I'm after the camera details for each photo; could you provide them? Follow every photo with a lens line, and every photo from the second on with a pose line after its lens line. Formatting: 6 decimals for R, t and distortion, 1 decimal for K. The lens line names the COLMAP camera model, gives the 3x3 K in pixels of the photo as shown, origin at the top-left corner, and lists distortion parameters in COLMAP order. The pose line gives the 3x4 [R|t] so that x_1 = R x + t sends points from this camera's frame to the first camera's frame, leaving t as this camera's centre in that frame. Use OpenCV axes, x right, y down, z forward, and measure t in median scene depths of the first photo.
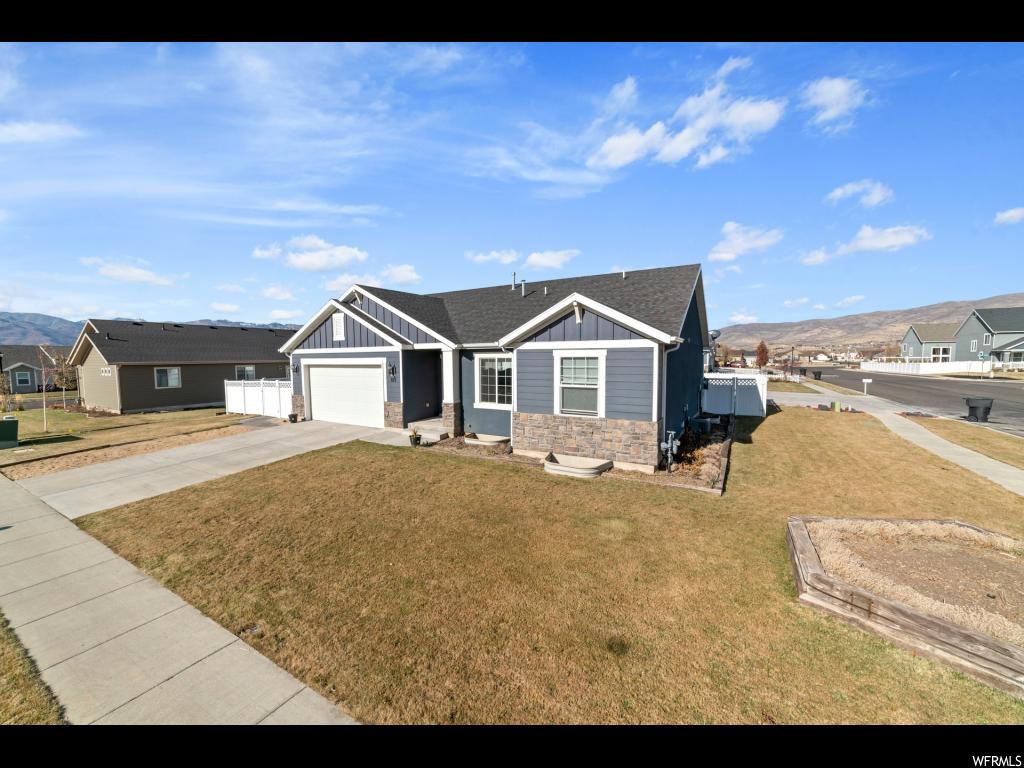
lens RADIAL K [[401.4, 0, 514.7], [0, 401.4, 378.5], [0, 0, 1]] dist [0.000810, 0.001125]
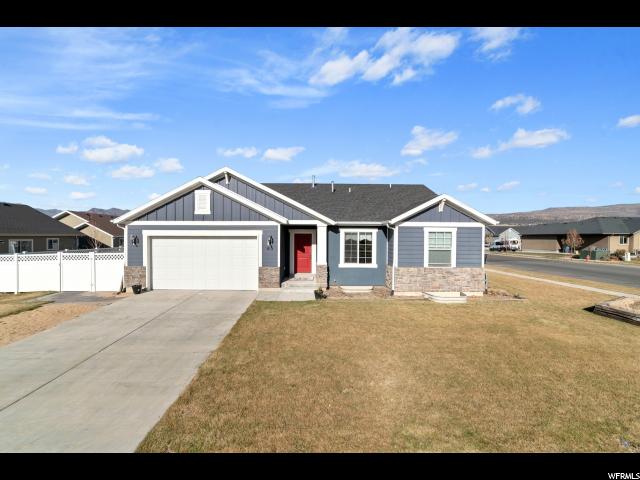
lens RADIAL K [[250.9, 0, 319.4], [0, 250.9, 241.9], [0, 0, 1]] dist [0.000810, 0.001125]
pose [[0.851102, 0.001522, 0.524999, -0.625618], [0.016978, 0.999393, -0.030422, 0.009504], [-0.524726, 0.034806, 0.850559, 0.290538]]
